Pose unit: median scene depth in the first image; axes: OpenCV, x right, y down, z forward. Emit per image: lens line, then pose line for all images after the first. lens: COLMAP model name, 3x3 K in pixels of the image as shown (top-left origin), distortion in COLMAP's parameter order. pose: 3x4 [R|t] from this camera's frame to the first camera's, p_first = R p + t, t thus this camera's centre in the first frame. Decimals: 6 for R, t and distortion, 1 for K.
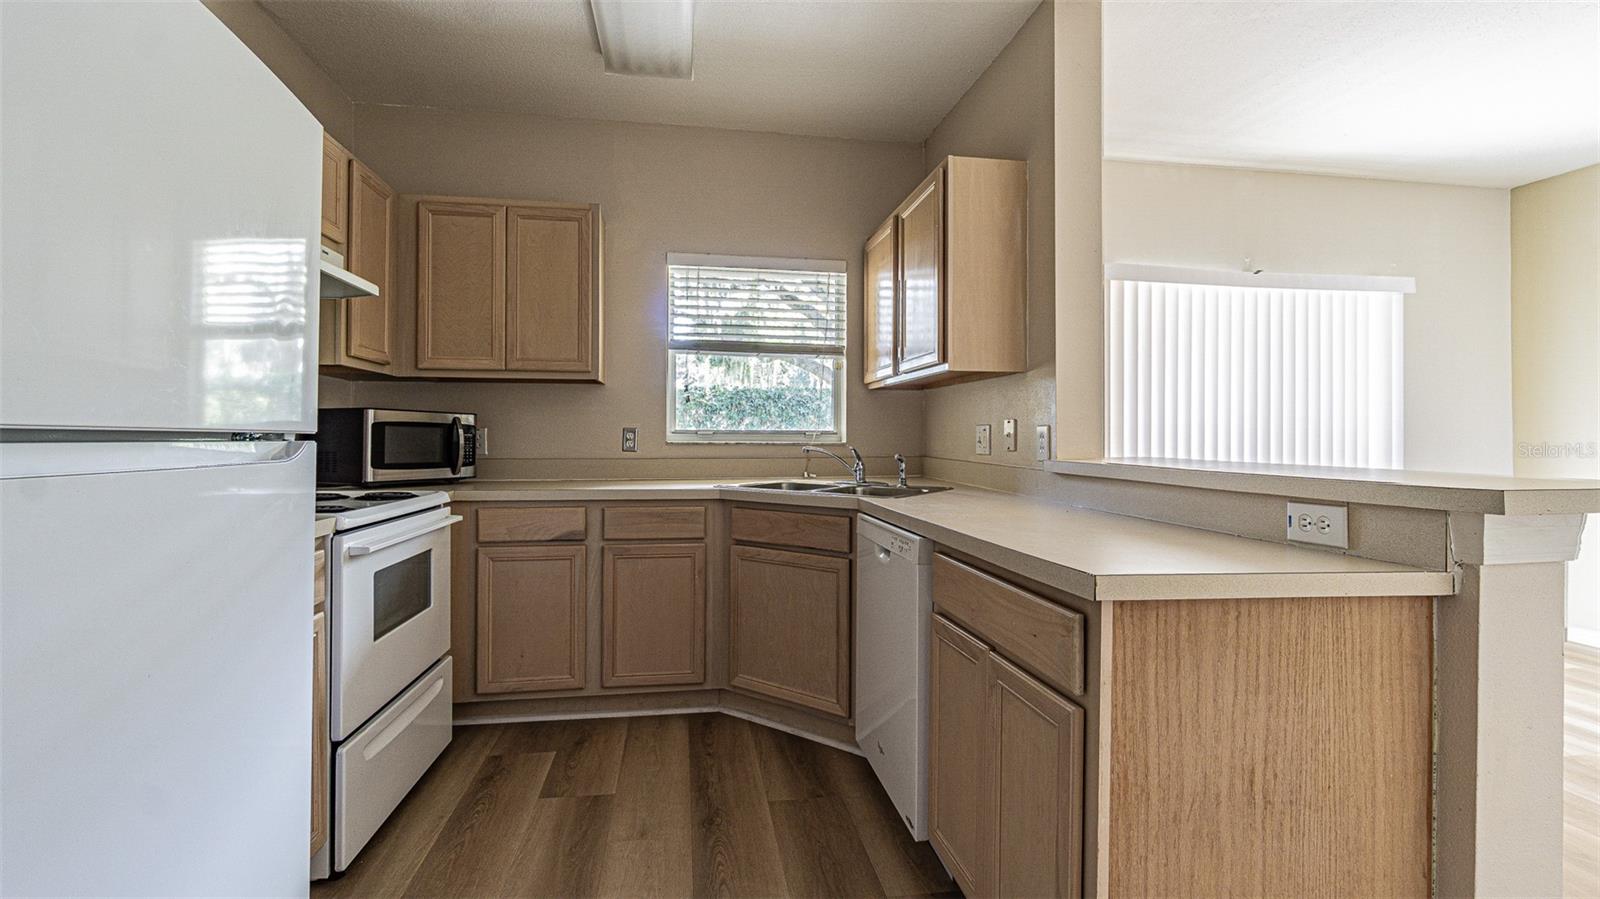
lens RADIAL K [[694.6, 0, 791.1], [0, 694.6, 432.2], [0, 0, 1]] dist [-0.004489, -0.000562]
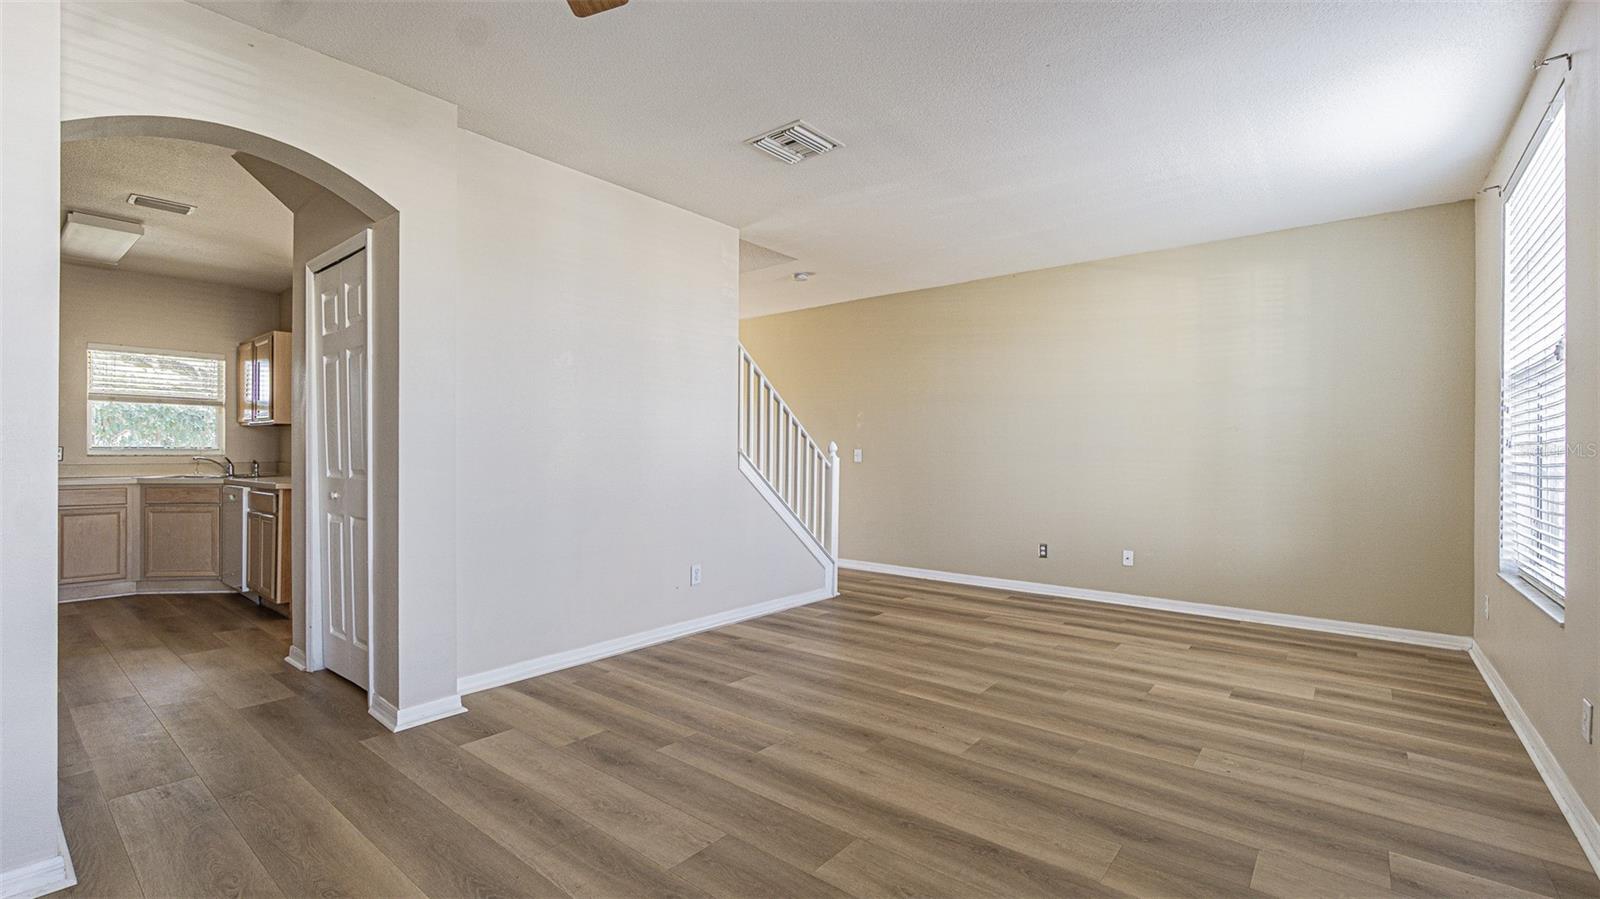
lens RADIAL K [[694.6, 0, 787.7], [0, 694.6, 447.4], [0, 0, 1]] dist [-0.004489, -0.000562]
pose [[0.751737, 0.000732, 0.659463, -0.008999], [-0.002035, 0.999997, 0.001209, -0.008168], [-0.659460, -0.002251, 0.751736, -1.462847]]
